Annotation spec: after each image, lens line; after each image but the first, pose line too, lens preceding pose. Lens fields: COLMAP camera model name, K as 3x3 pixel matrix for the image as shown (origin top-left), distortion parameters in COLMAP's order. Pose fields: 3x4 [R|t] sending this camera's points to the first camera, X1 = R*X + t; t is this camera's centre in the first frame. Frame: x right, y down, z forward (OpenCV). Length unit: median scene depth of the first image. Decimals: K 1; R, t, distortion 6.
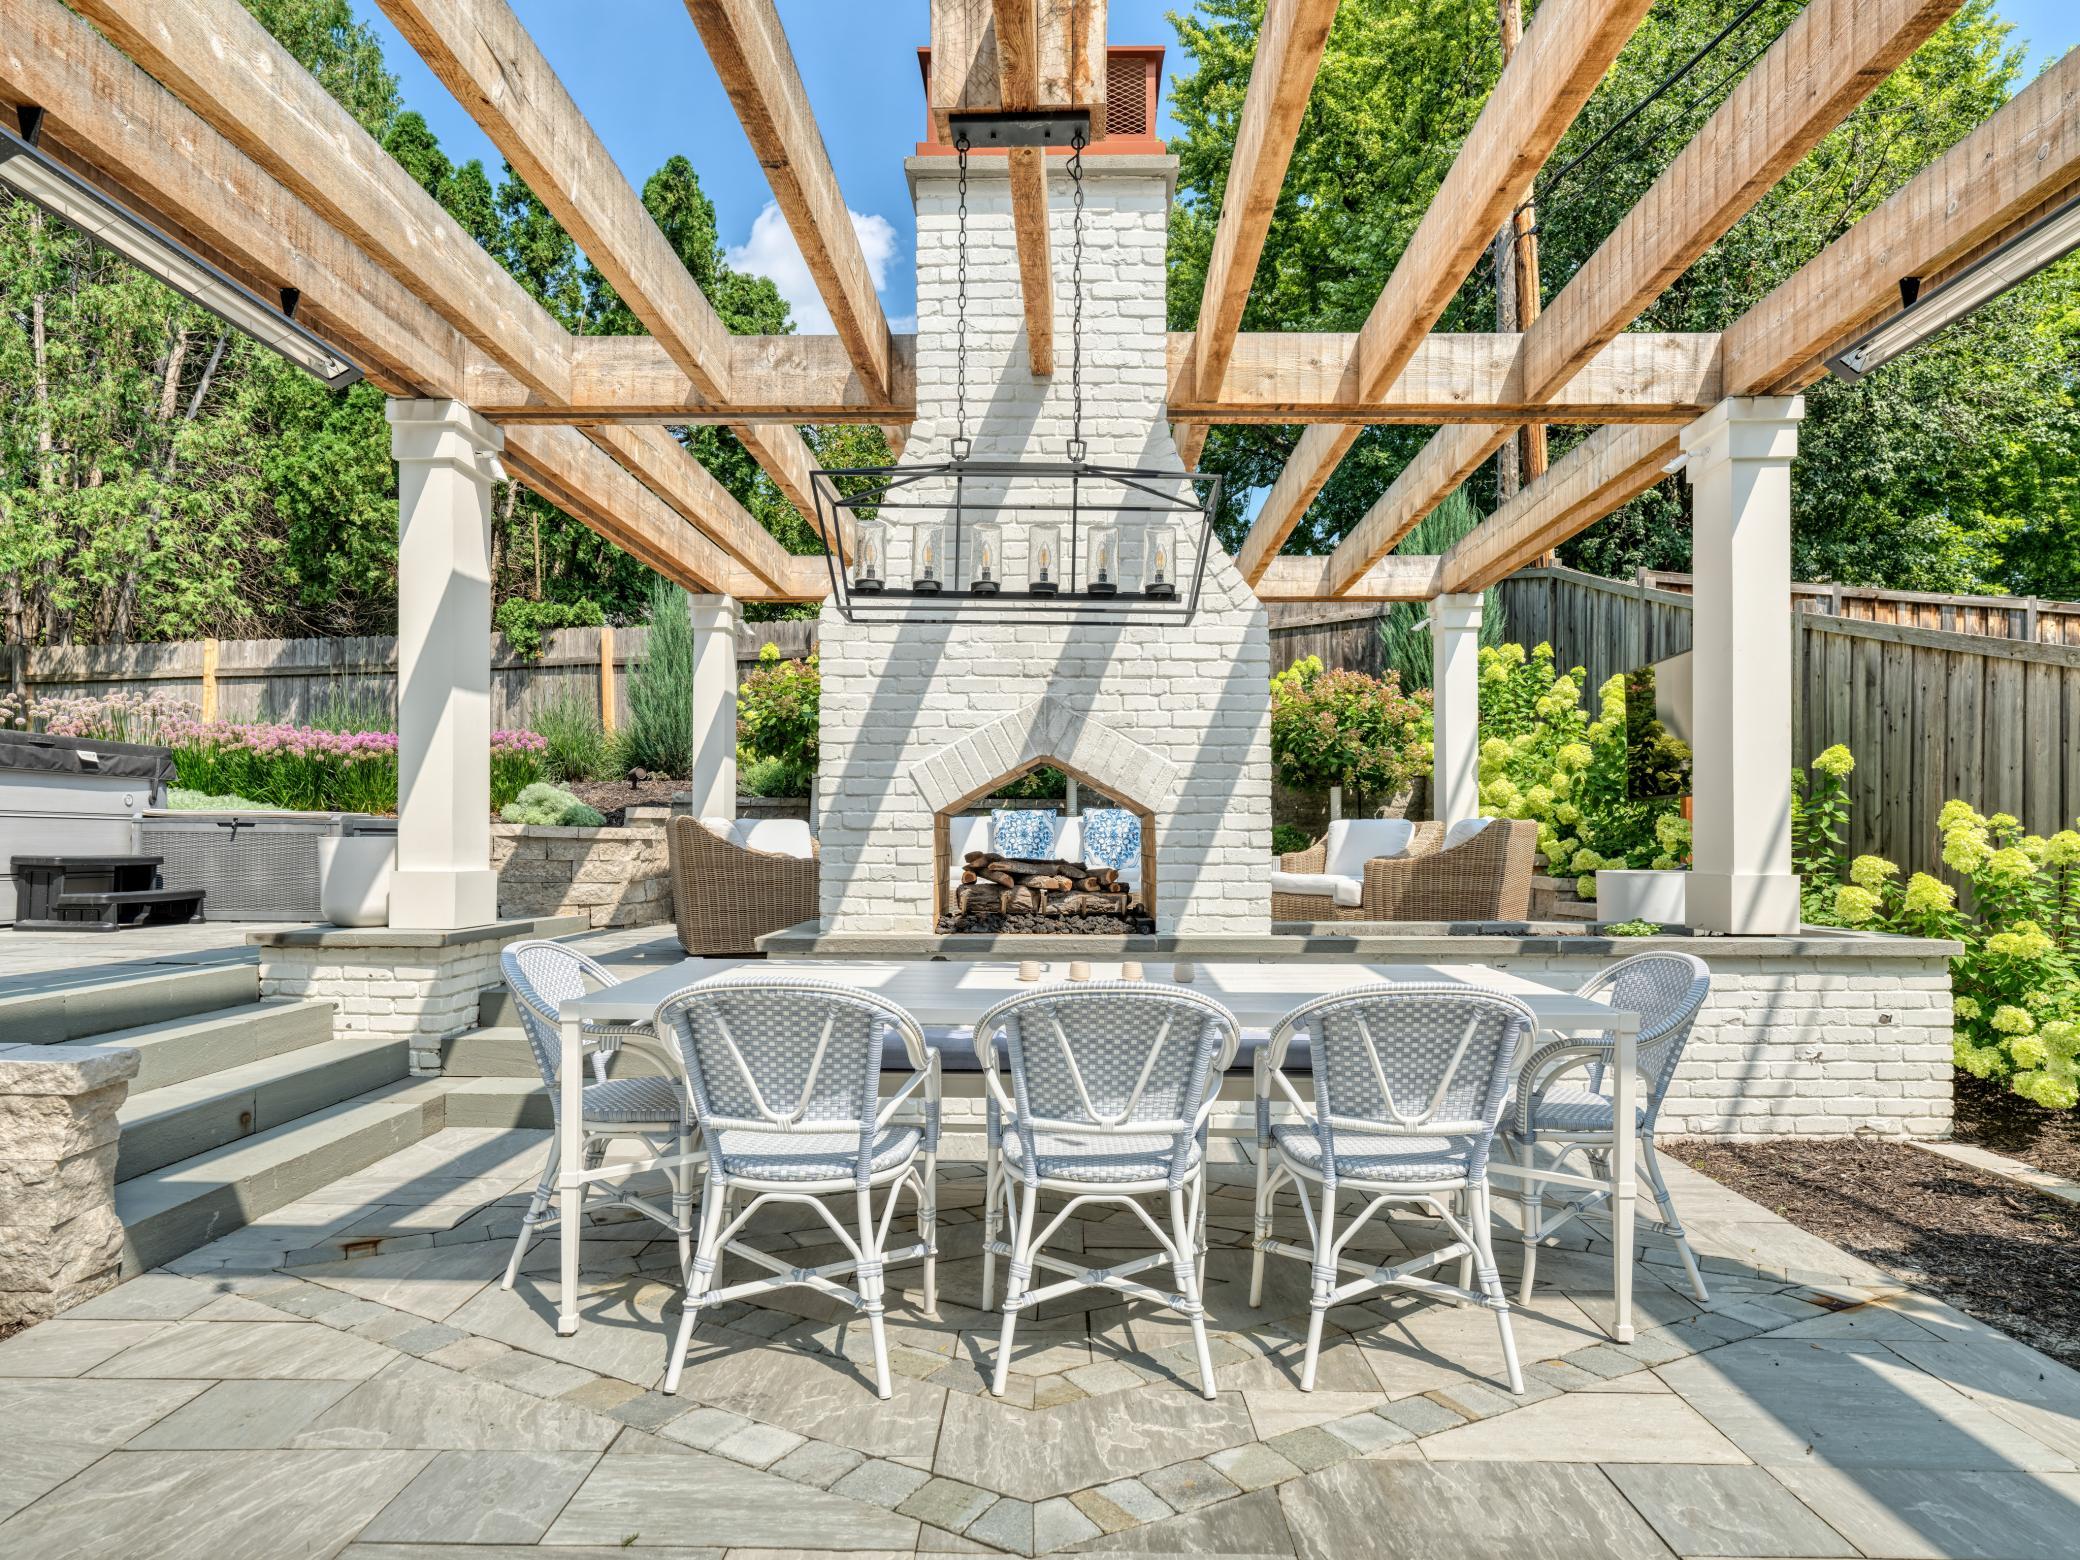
lens RADIAL K [[1336.1, 0, 1041.8], [0, 1336.1, 838.8], [0, 0, 1]] dist [0.000394, 0.000984]
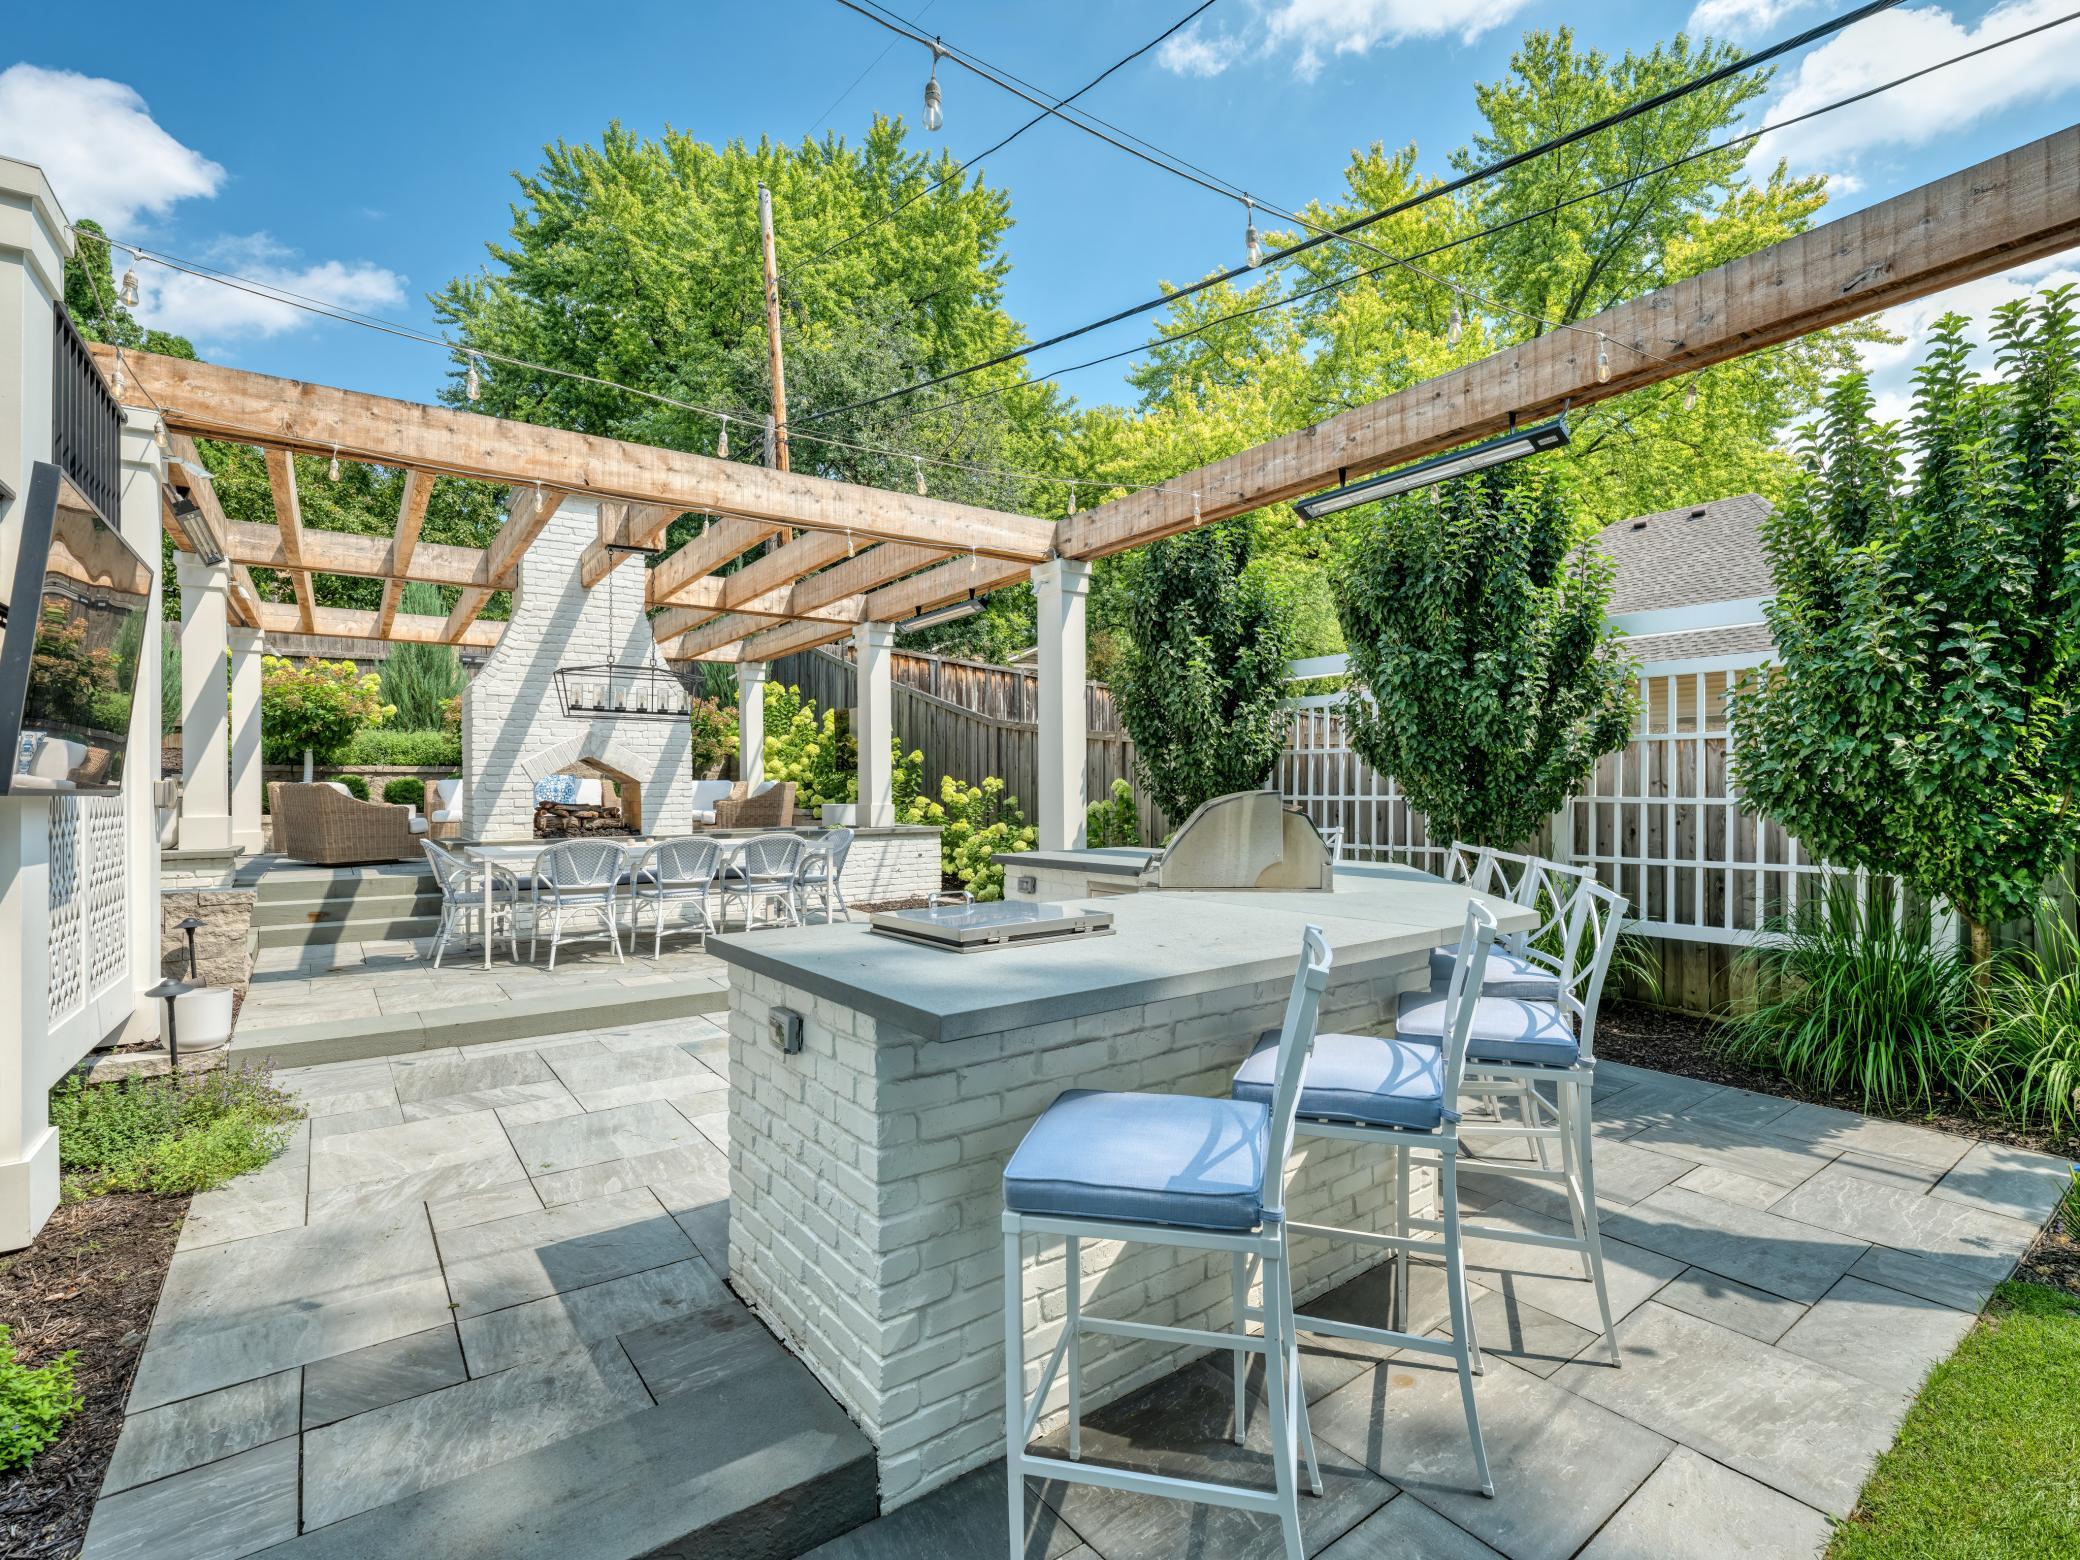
lens RADIAL K [[953.4, 0, 1044.1], [0, 953.4, 777.7], [0, 0, 1]] dist [-0.012243, 0.000420]
pose [[0.812475, -0.002646, 0.582991, -0.215734], [0.008179, 0.999943, -0.006860, -0.007460], [-0.582939, 0.010342, 0.812450, -0.521228]]
